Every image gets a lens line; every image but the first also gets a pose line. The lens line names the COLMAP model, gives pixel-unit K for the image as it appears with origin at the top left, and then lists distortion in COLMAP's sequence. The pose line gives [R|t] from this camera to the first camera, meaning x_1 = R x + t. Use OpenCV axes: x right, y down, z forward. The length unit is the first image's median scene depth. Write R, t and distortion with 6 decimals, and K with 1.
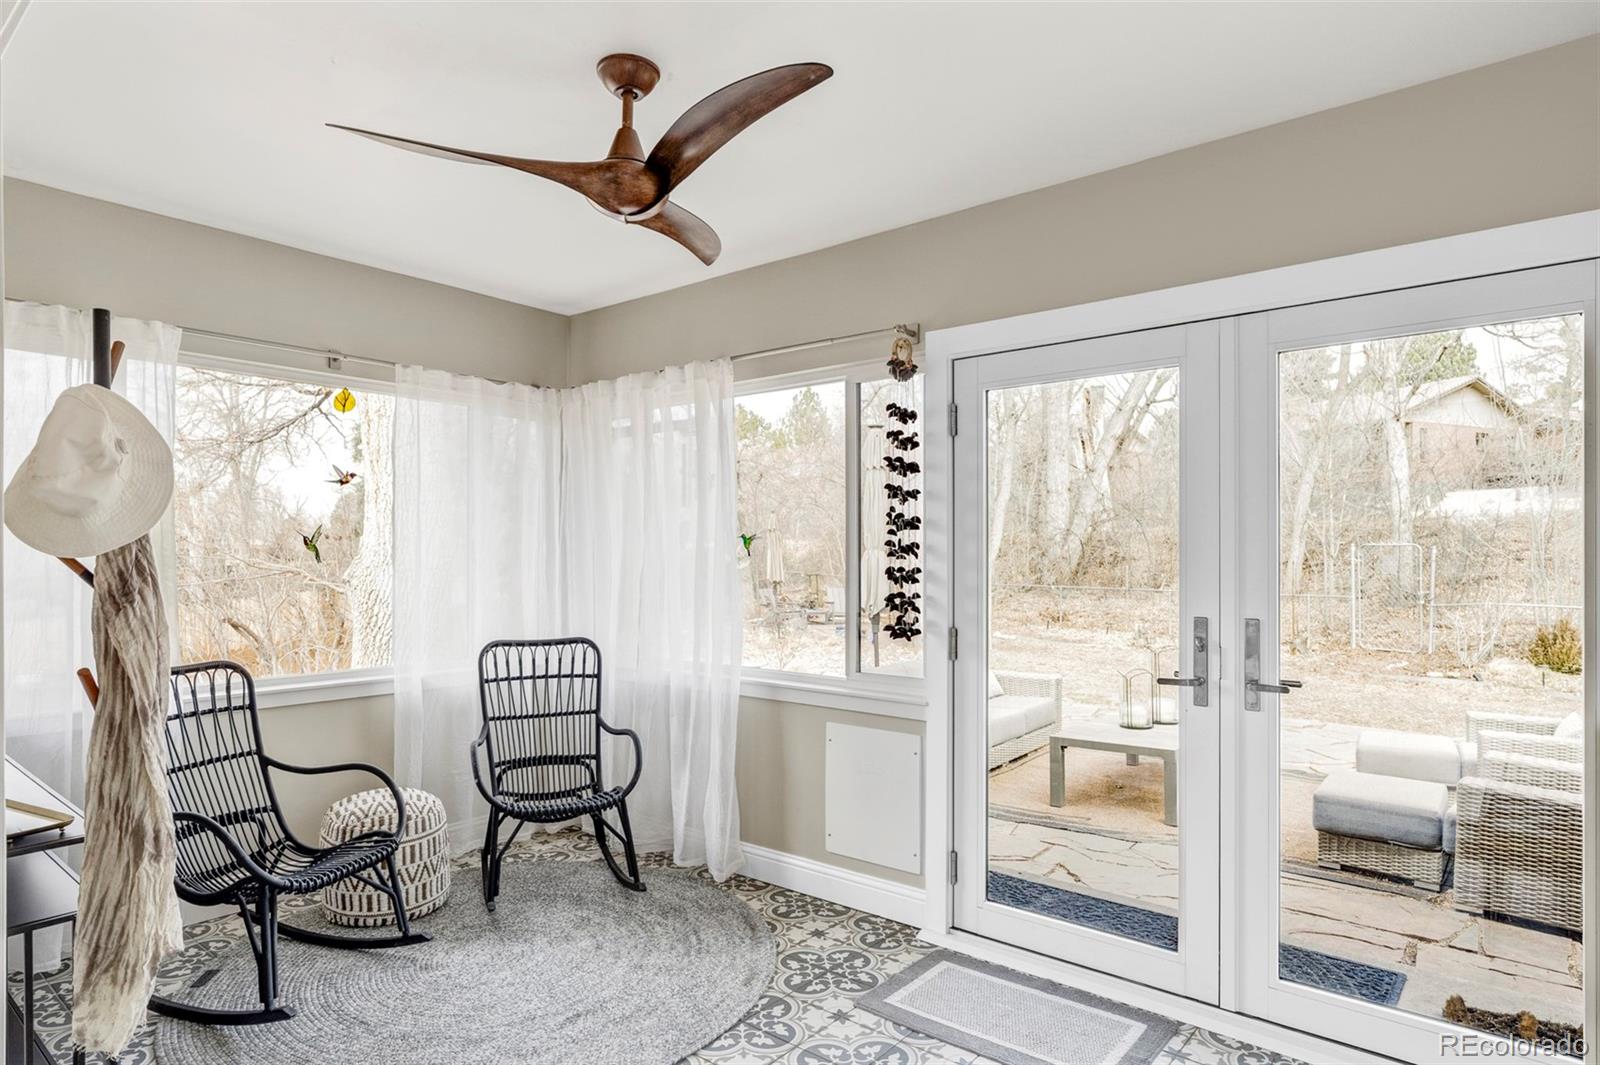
lens RADIAL K [[912.6, 0, 800.5], [0, 912.6, 565.7], [0, 0, 1]] dist [0.000337, 0.000716]
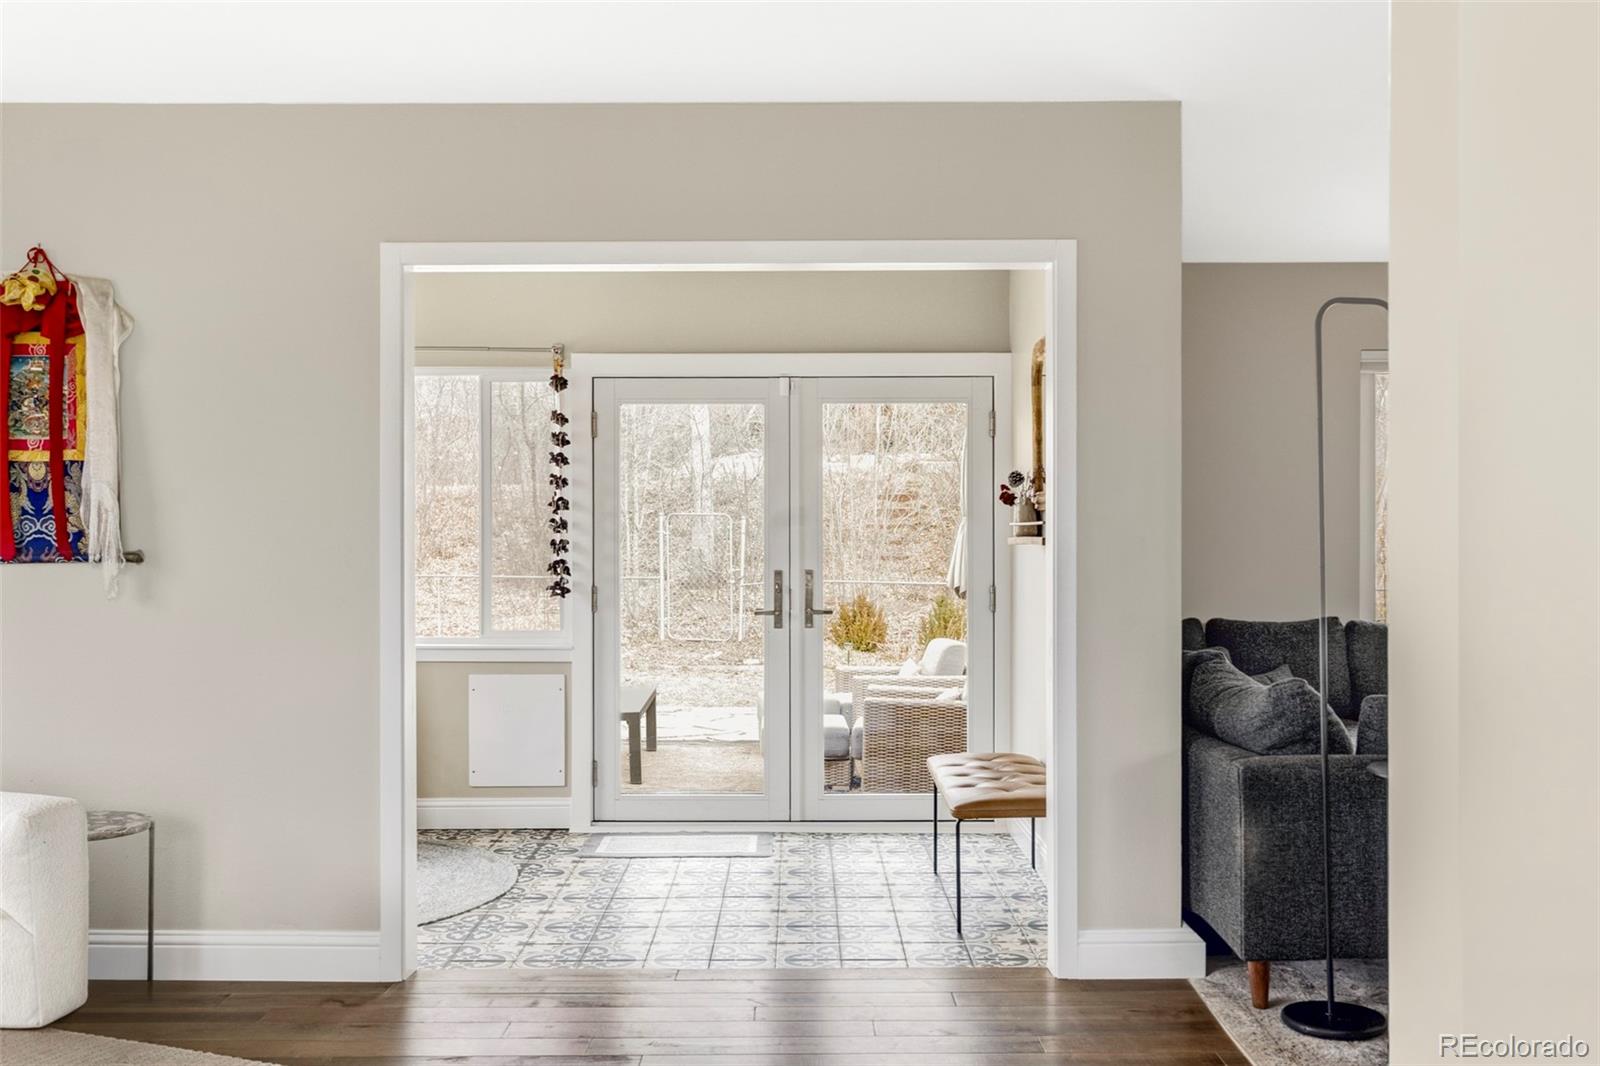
lens RADIAL K [[1904.1, 0, 799.5], [0, 1904.1, 556.6], [0, 0, 1]] dist [-0.000738, 0.000355]
pose [[0.755329, -0.010007, 0.655270, -1.365182], [0.005868, 0.999947, 0.008507, 0.004795], [-0.655320, -0.002580, 0.755347, -1.209419]]
